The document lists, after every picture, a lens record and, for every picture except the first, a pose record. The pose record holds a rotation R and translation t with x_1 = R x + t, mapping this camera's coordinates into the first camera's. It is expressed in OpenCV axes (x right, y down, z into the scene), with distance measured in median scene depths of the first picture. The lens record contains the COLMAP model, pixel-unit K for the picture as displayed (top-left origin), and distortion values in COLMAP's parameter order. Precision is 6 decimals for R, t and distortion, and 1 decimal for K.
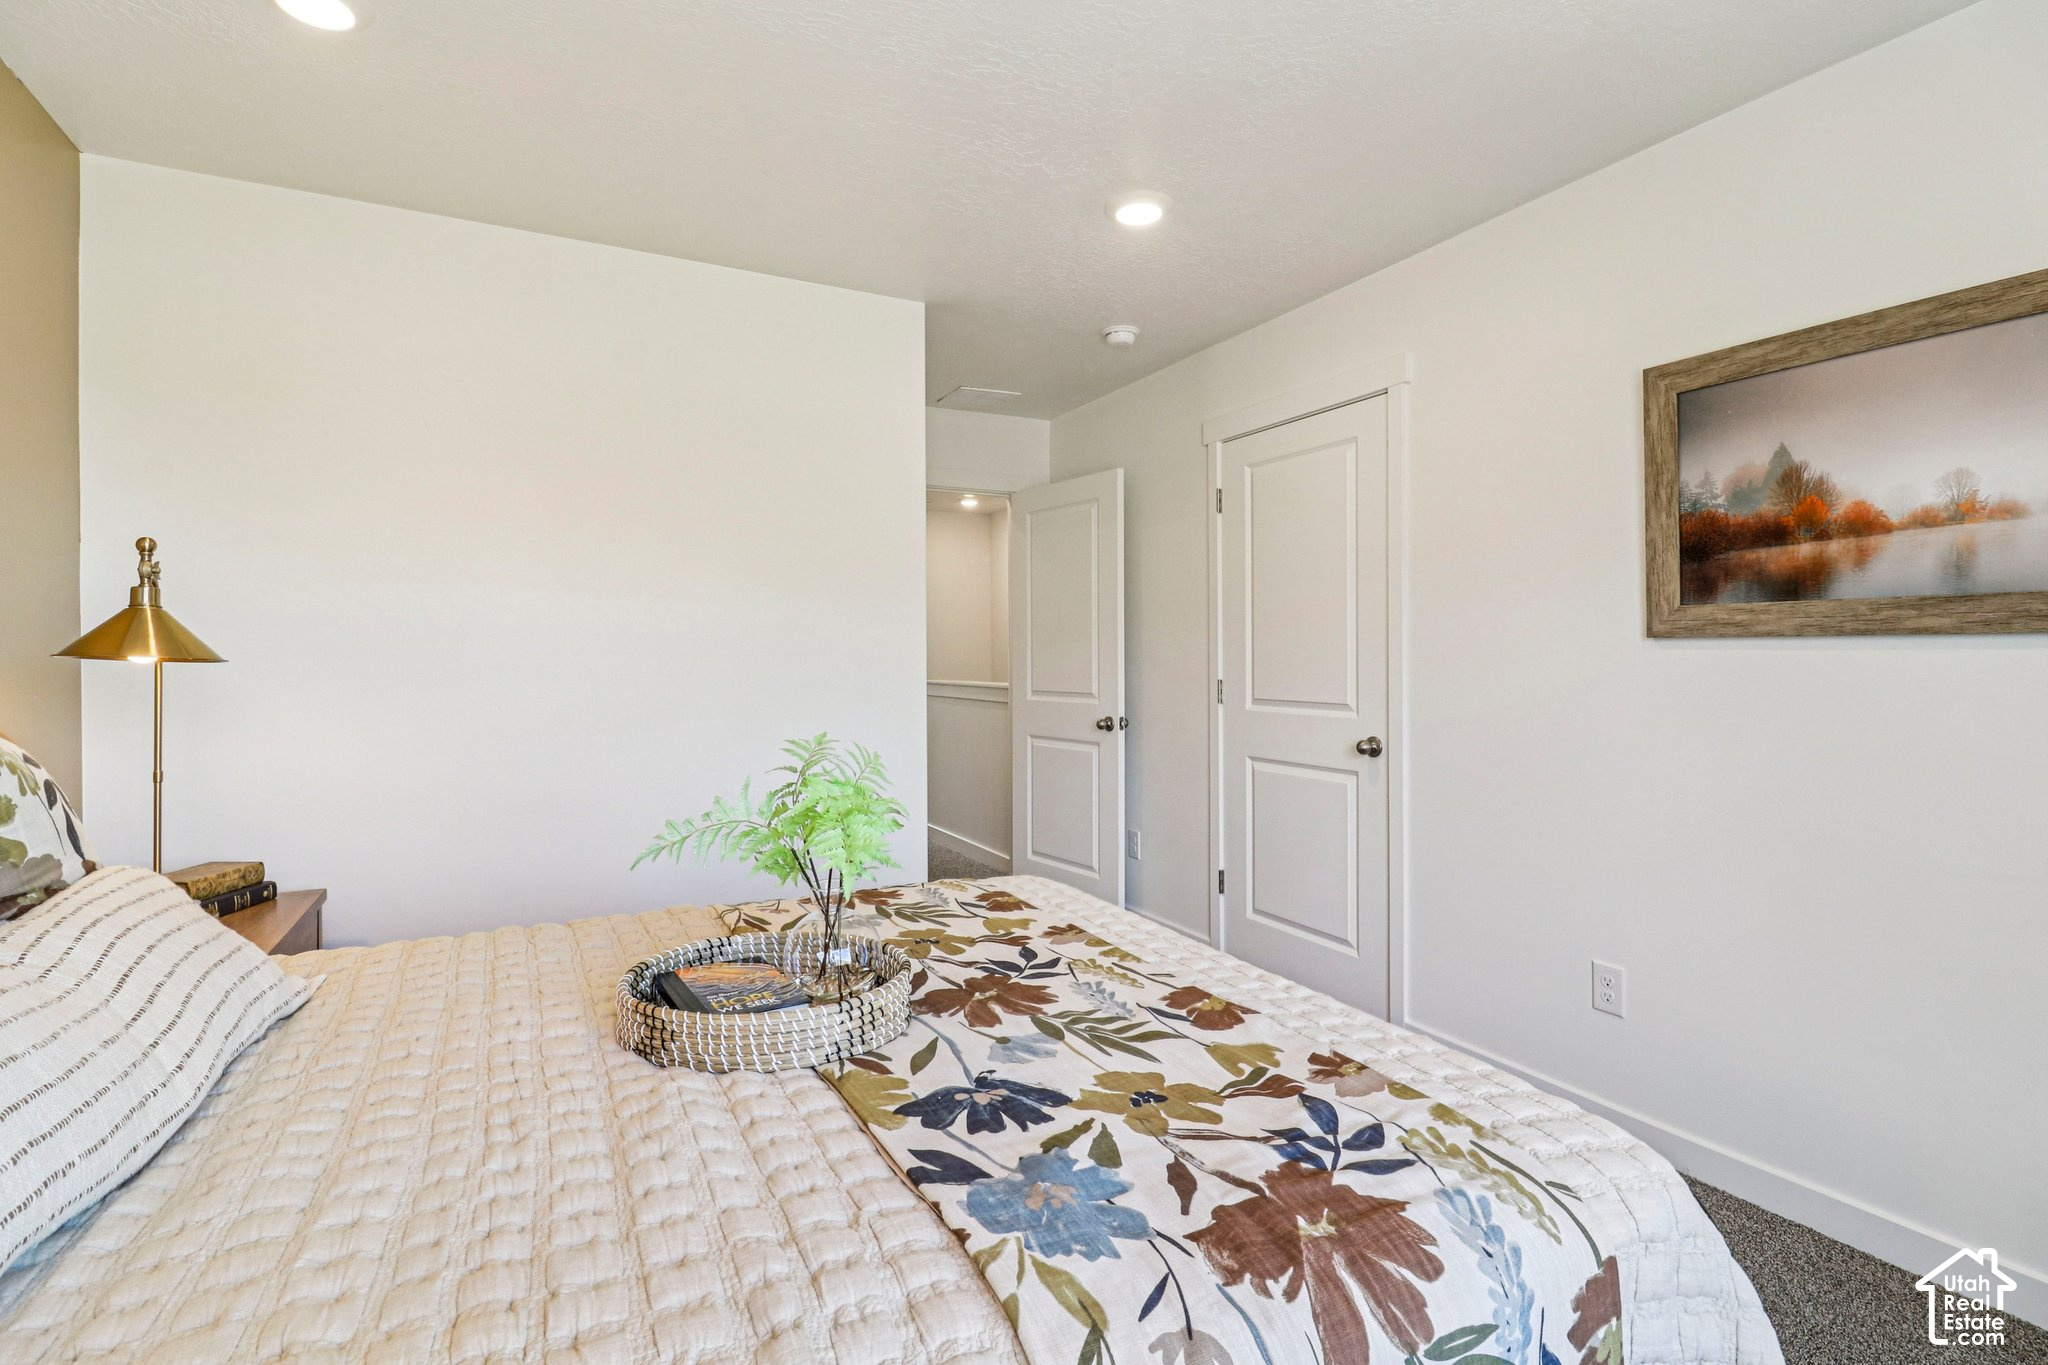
lens RADIAL K [[946.3, 0, 1014.5], [0, 946.3, 666.8], [0, 0, 1]] dist [0.017409, -0.005909]
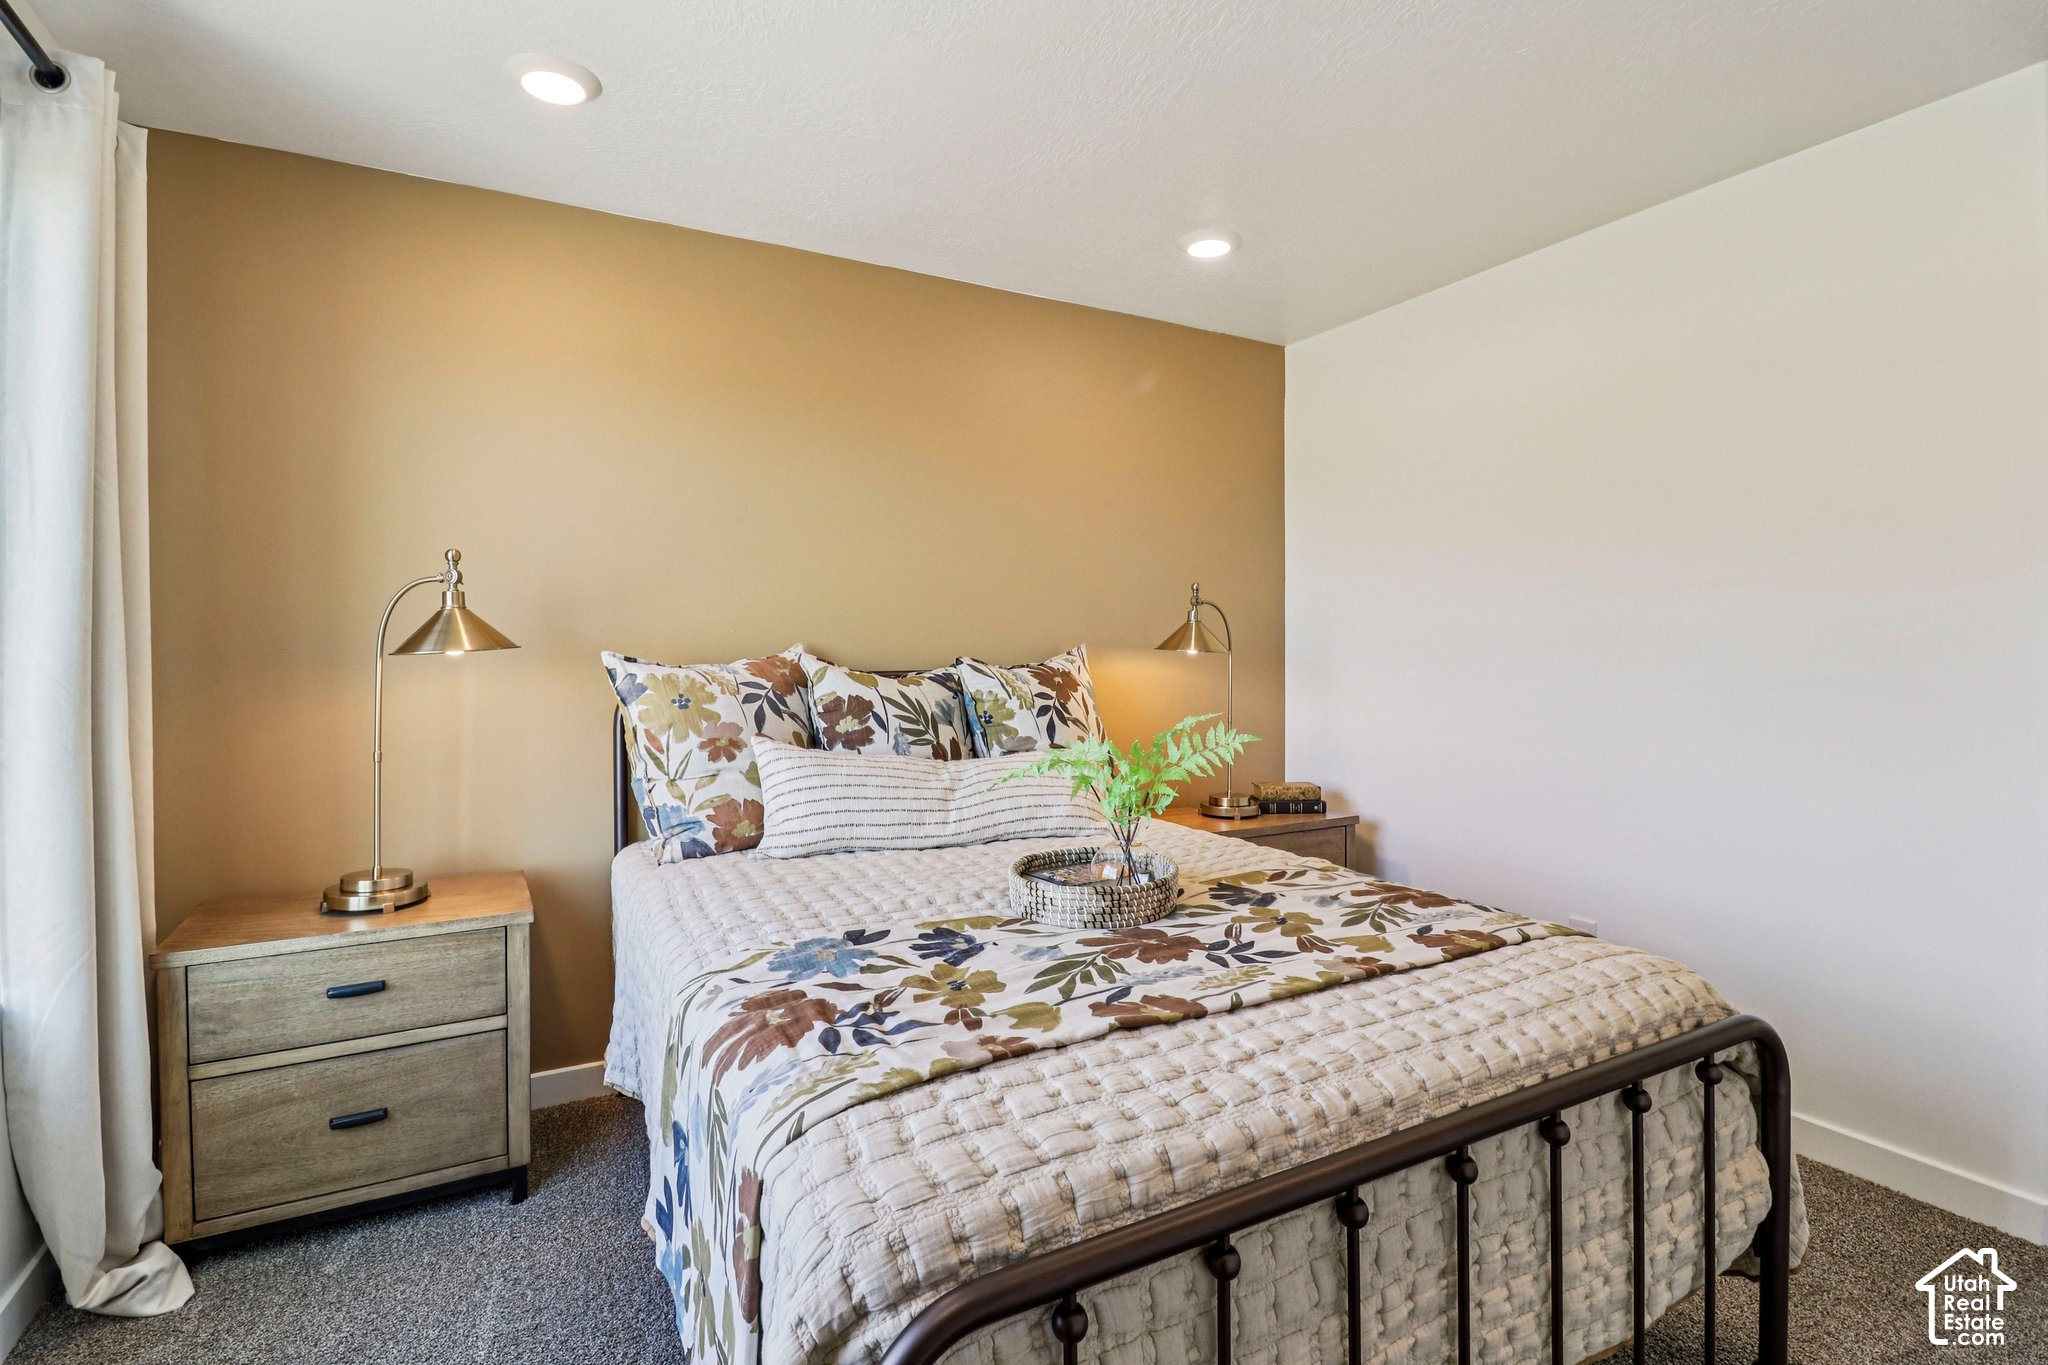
lens RADIAL K [[946.3, 0, 1016.3], [0, 946.3, 661.5], [0, 0, 1]] dist [0.017409, -0.005909]
pose [[0.017511, 0.009283, -0.999804, 1.339135], [-0.003060, 0.999953, 0.009231, -0.006371], [0.999842, 0.002898, 0.017539, 0.977170]]
